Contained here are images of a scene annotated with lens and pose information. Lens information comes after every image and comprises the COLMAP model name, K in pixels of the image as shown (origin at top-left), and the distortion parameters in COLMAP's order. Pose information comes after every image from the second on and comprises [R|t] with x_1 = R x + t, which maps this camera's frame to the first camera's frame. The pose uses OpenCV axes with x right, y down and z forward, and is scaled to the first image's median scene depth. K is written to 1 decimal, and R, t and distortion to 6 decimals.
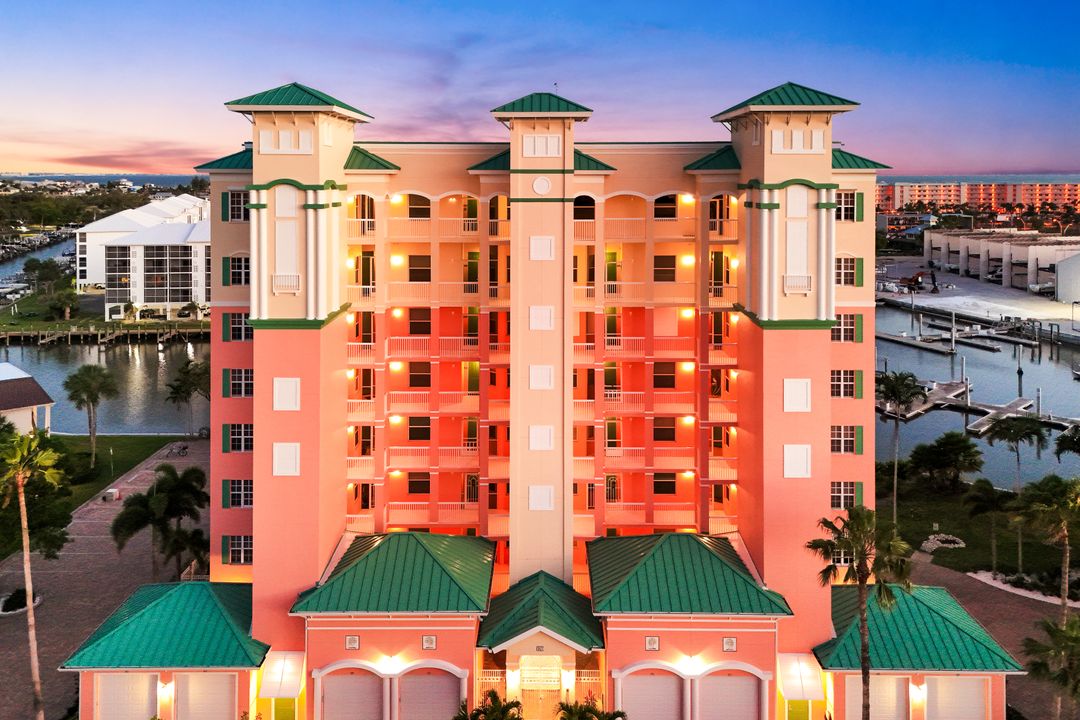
lens RADIAL K [[613.5, 0, 537.9], [0, 613.5, 354.1], [0, 0, 1]] dist [0.017523, -0.000221]
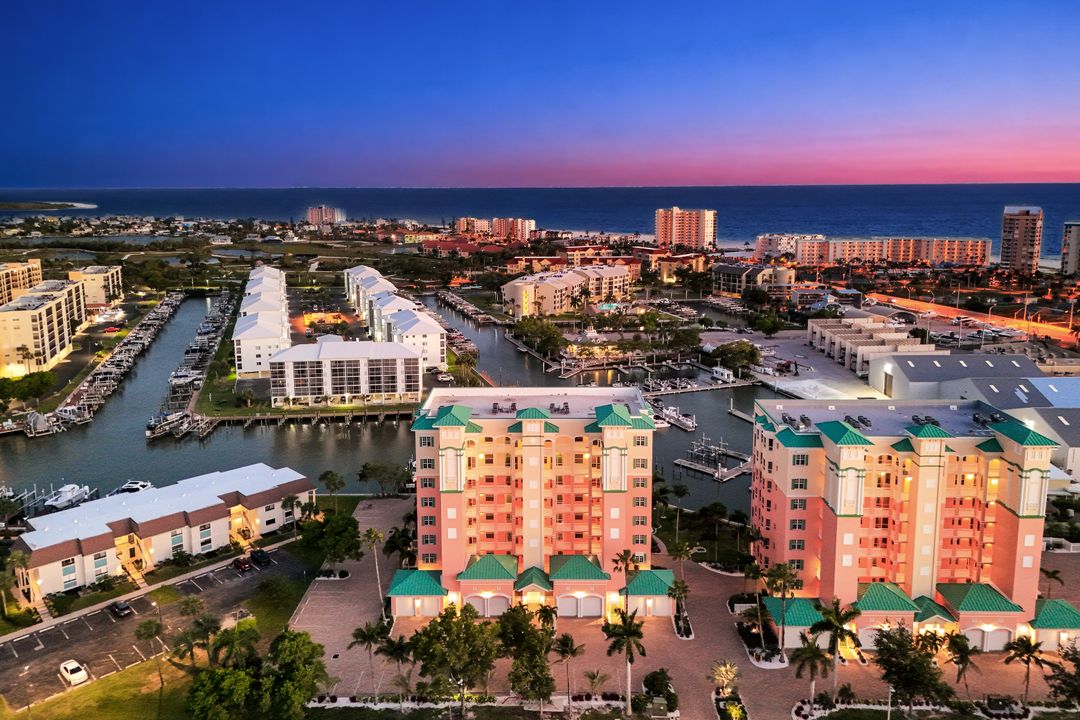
lens RADIAL K [[811.5, 0, 541.2], [0, 811.5, 361.3], [0, 0, 1]] dist [0.039626, 0.002054]
pose [[0.999929, -0.006411, -0.010082, 0.080909], [0.007839, 0.988844, 0.148751, -1.127054], [0.009016, -0.148819, 0.988823, -2.553547]]
